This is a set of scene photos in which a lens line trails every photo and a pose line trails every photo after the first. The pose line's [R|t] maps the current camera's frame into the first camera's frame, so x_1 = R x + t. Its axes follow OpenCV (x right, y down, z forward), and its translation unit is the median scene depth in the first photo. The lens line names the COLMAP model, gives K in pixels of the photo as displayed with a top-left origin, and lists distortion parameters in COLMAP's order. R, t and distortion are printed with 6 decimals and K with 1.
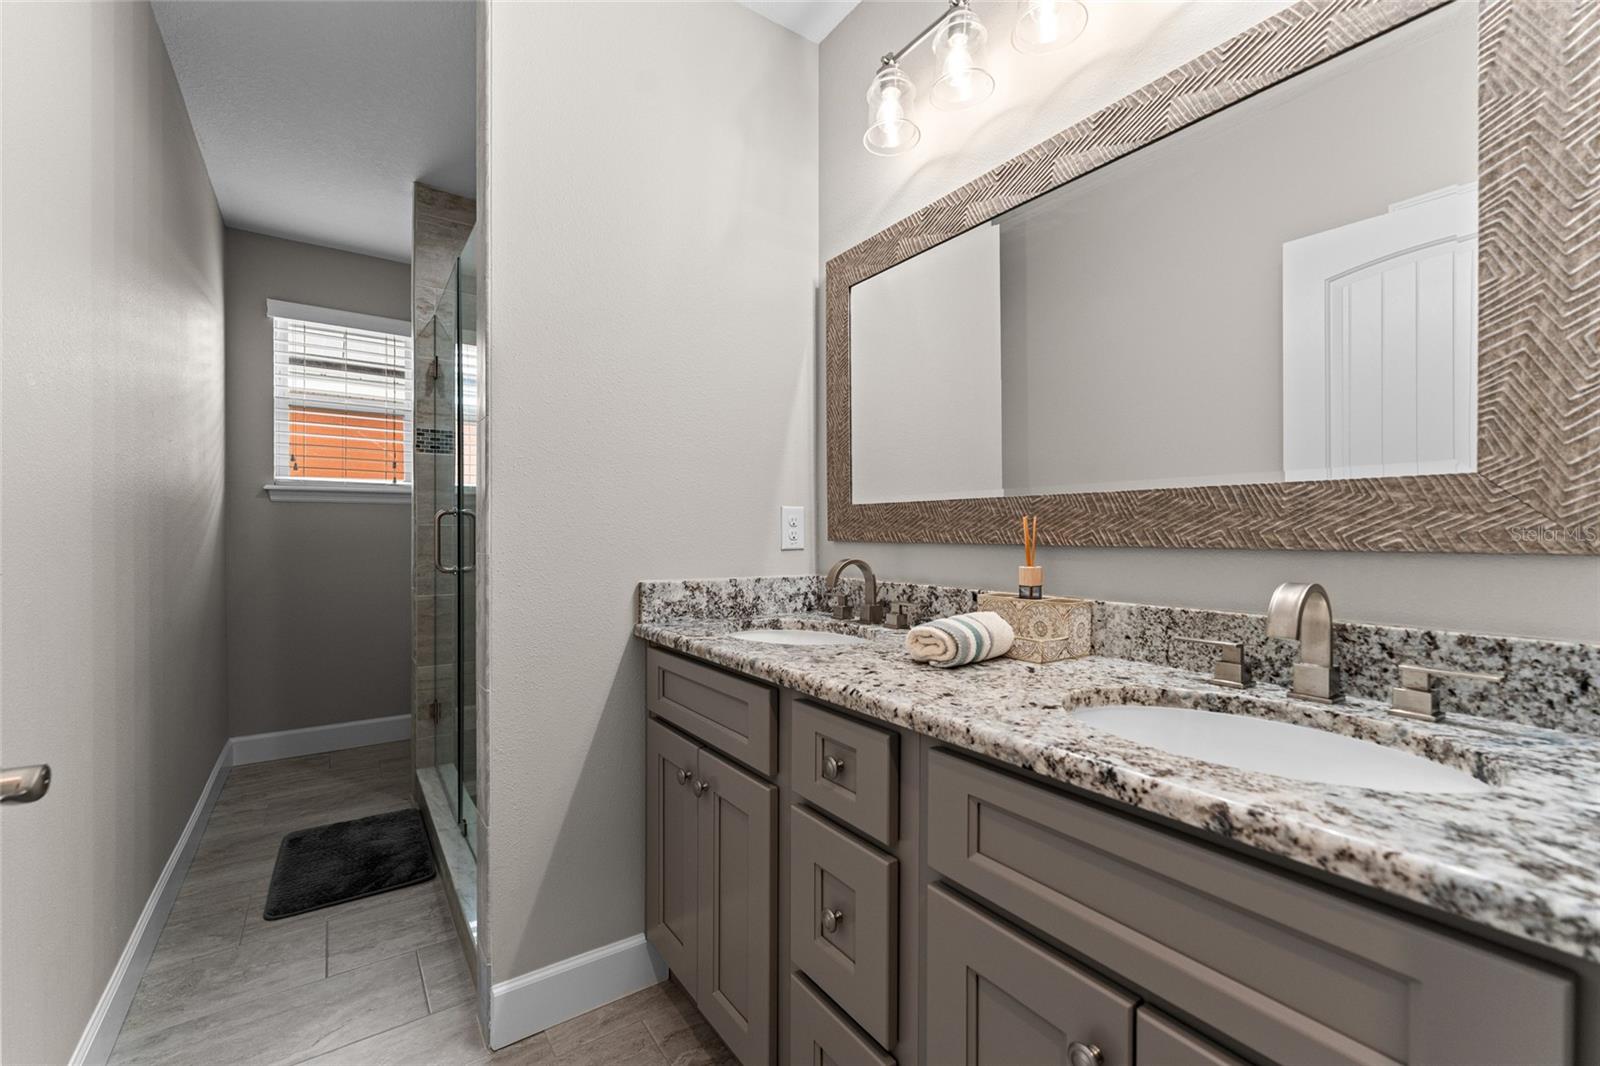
lens RADIAL K [[648.5, 0, 768.3], [0, 648.5, 545.5], [0, 0, 1]] dist [0.000087, -0.000189]
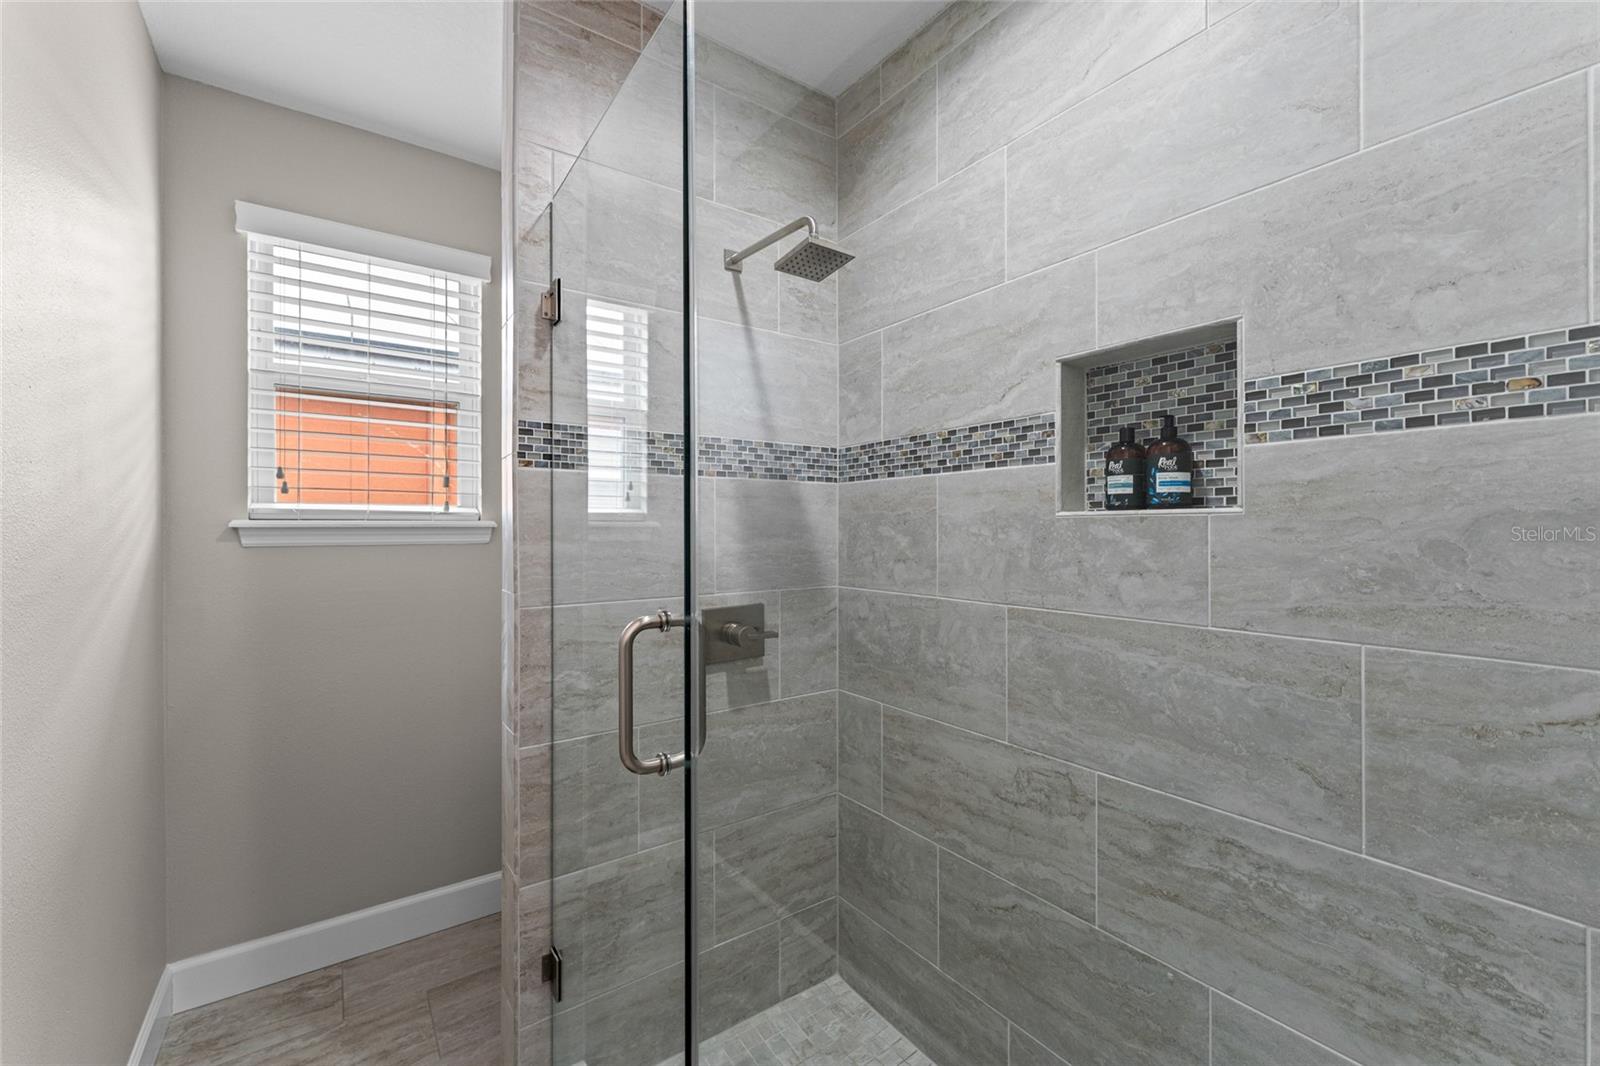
lens RADIAL K [[648.5, 0, 768.3], [0, 648.5, 545.5], [0, 0, 1]] dist [0.000087, -0.000189]
pose [[0.999998, -0.000156, 0.002037, -0.308583], [0.000160, 0.999998, -0.001780, -0.072337], [-0.002037, 0.001780, 0.999996, 0.435258]]
